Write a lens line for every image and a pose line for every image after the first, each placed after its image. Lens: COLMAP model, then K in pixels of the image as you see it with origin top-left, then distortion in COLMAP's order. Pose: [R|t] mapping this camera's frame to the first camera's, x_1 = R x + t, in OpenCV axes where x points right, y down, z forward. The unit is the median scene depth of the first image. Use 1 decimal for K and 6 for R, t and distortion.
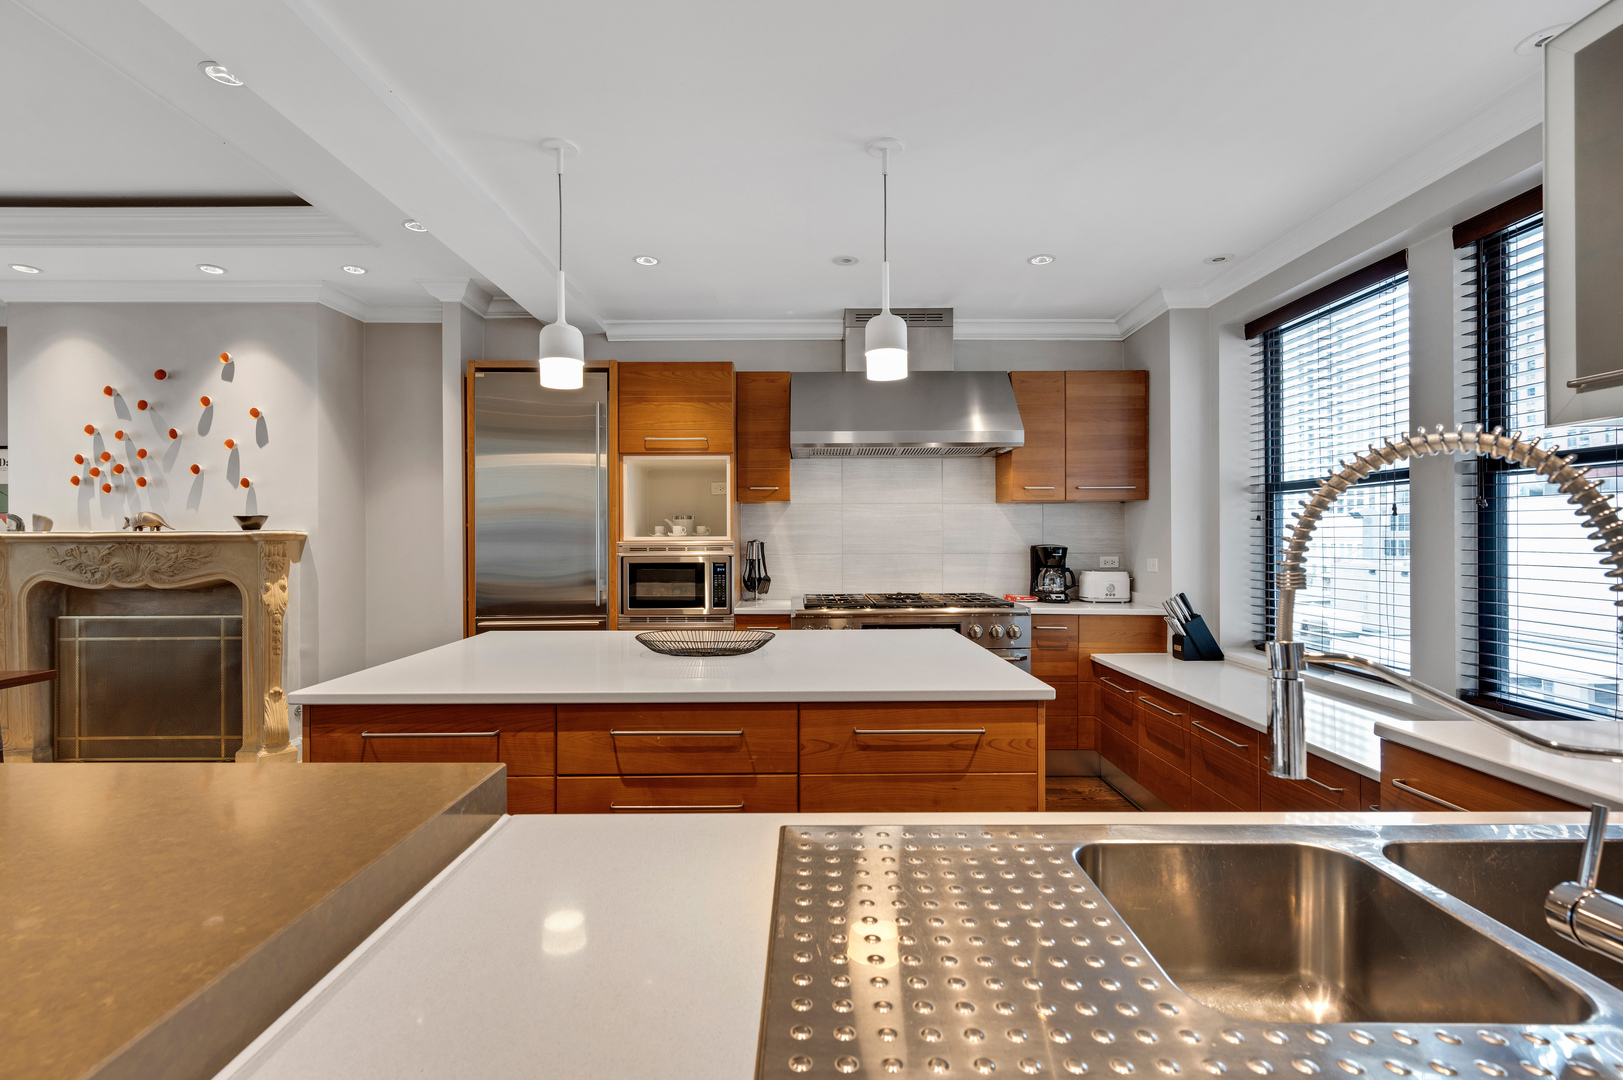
lens RADIAL K [[770.9, 0, 810.5], [0, 770.9, 534.3], [0, 0, 1]] dist [0.021370, 0.000461]
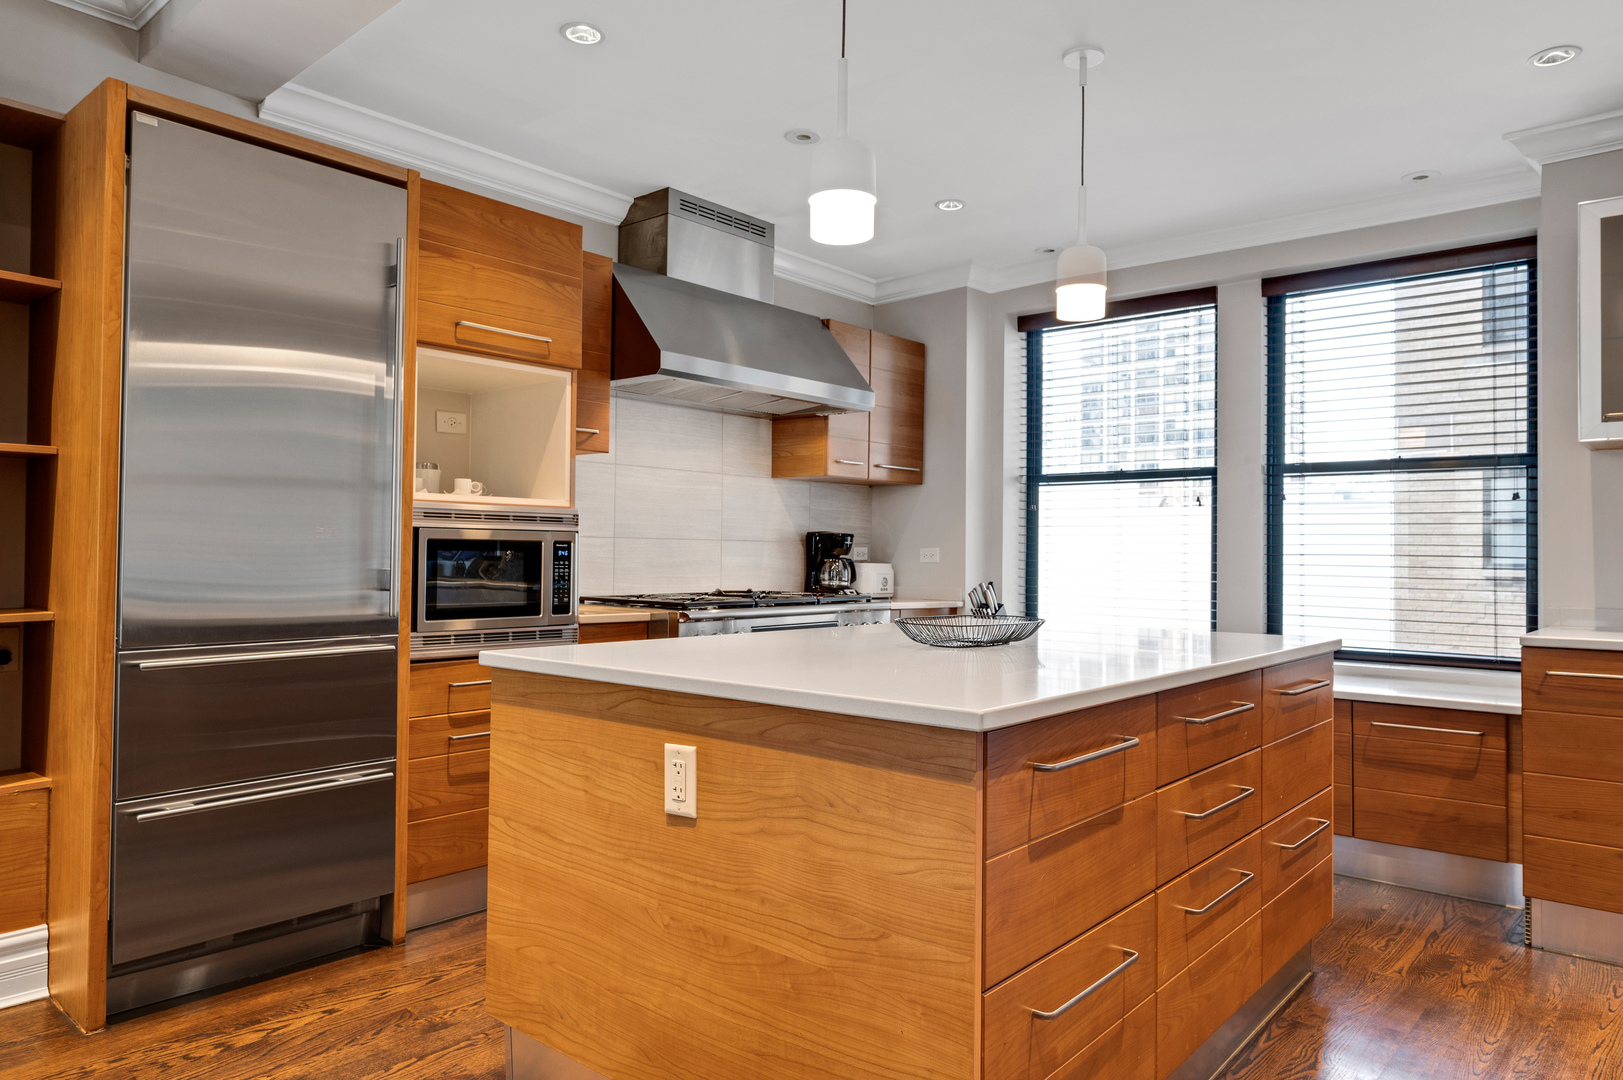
lens RADIAL K [[1066.1, 0, 836.7], [0, 1066.1, 537.4], [0, 0, 1]] dist [0.024723, -0.000372]
pose [[0.652427, 0.022963, 0.757504, -0.583351], [-0.015050, 0.999736, -0.017344, 0.041549], [-0.757702, -0.000085, 0.652600, 0.250581]]
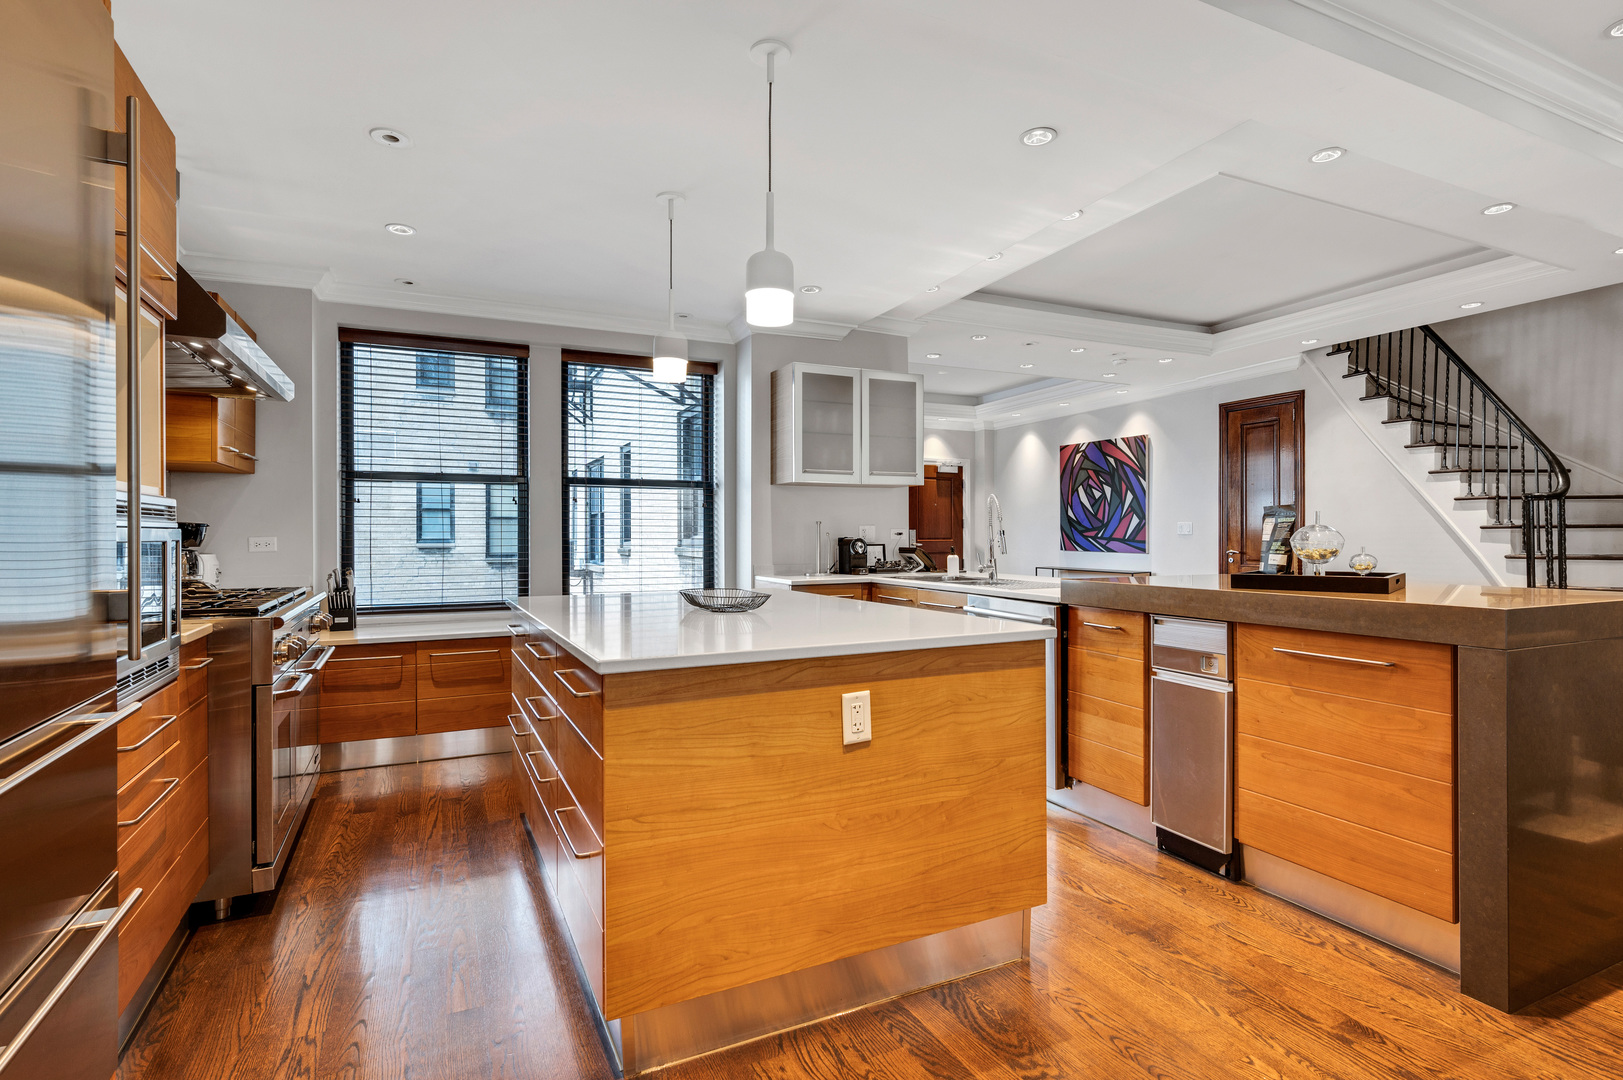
lens RADIAL K [[770.9, 0, 810.5], [0, 770.9, 534.3], [0, 0, 1]] dist [0.021370, 0.000461]
pose [[-0.421355, 0.003743, 0.906888, -0.678038], [0.001962, 0.999993, -0.003215, 0.031588], [-0.906894, 0.000424, -0.421359, 0.786873]]
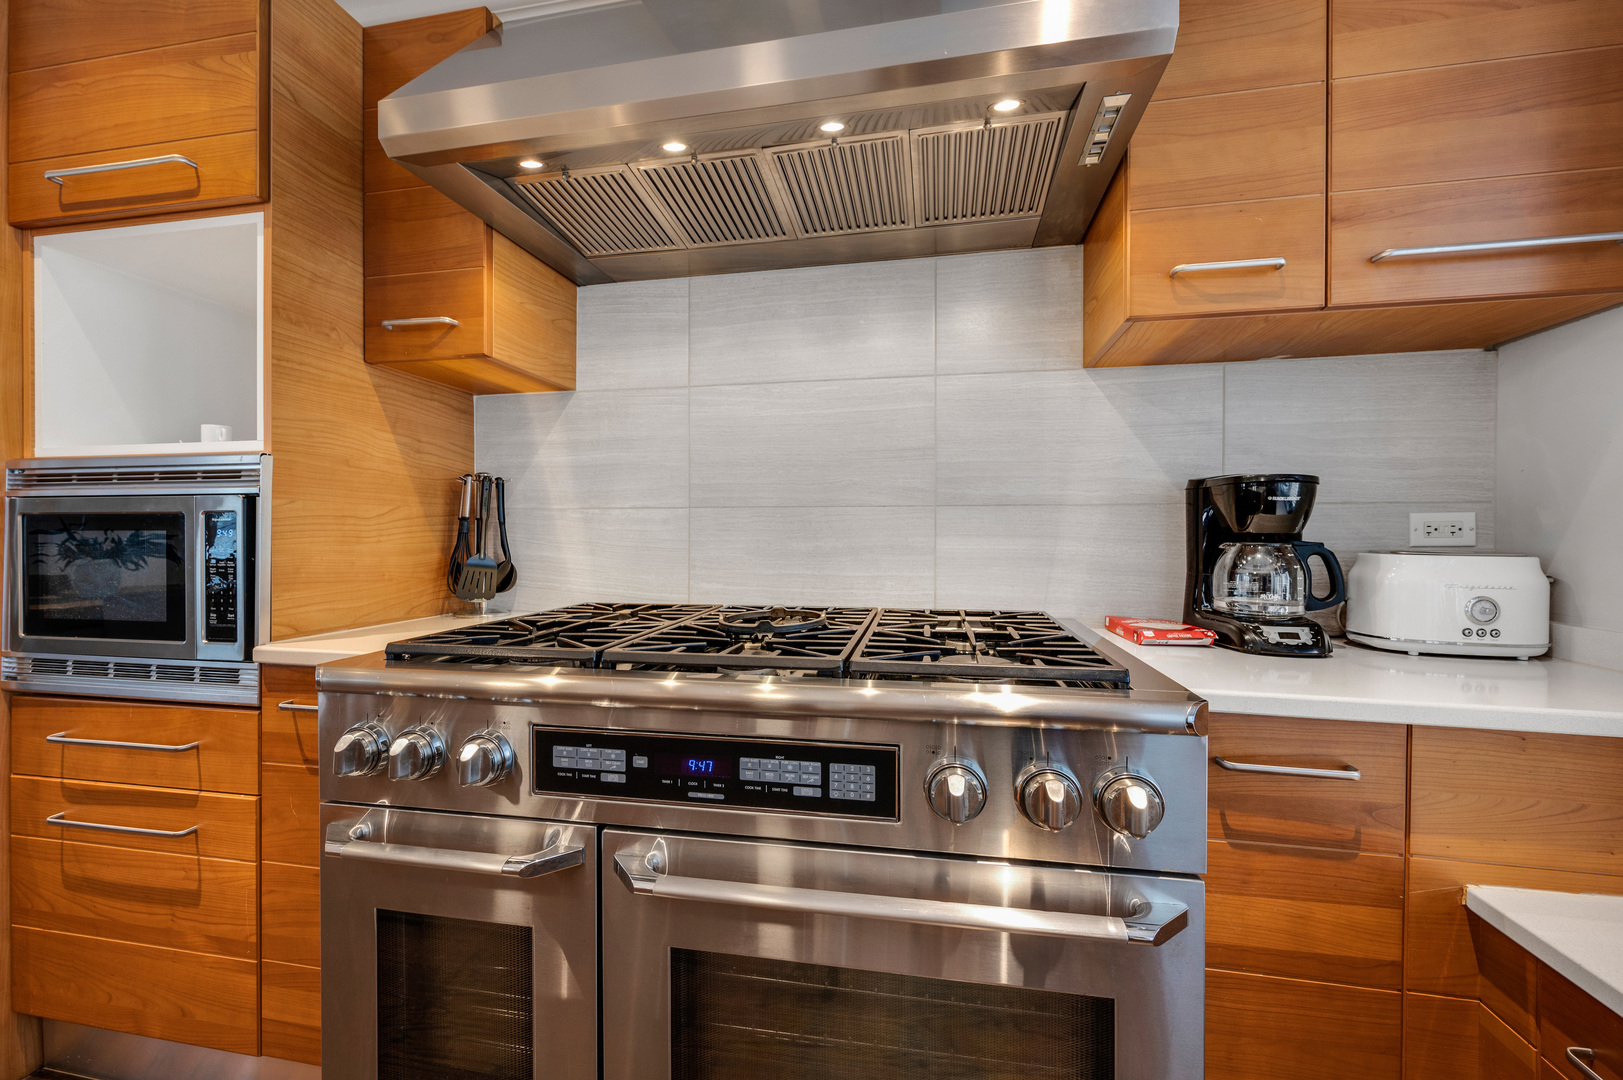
lens RADIAL K [[655.1, 0, 807.7], [0, 655.1, 532.4], [0, 0, 1]] dist [0.000548, 0.000045]
pose [[0.977475, 0.004043, -0.211013, 0.190750], [-0.003657, 0.999991, 0.002222, 0.040650], [0.211020, -0.001400, 0.977481, 0.713190]]
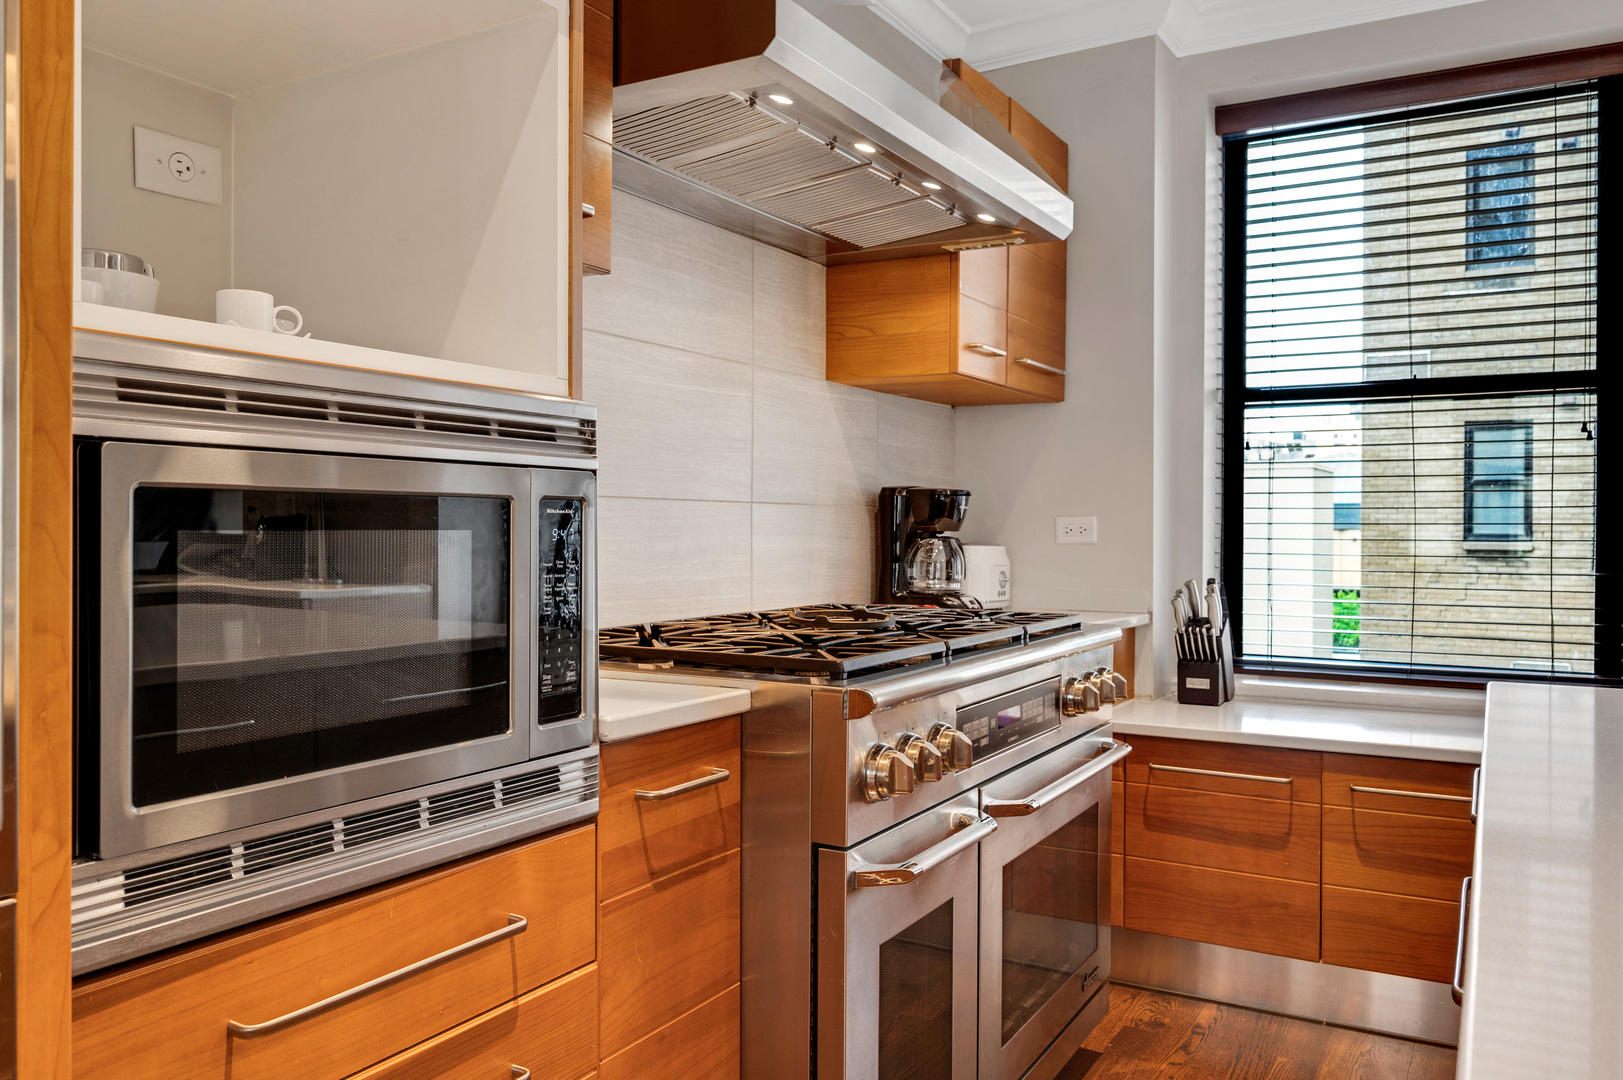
lens RADIAL K [[1235.0, 0, 811.5], [0, 1235.0, 540.0], [0, 0, 1]] dist [-0.006894, -0.000046]
pose [[0.514095, -0.002665, 0.857729, -0.338547], [-0.007200, 0.999947, 0.007423, 0.041010], [-0.857703, -0.009992, 0.514048, 0.722034]]
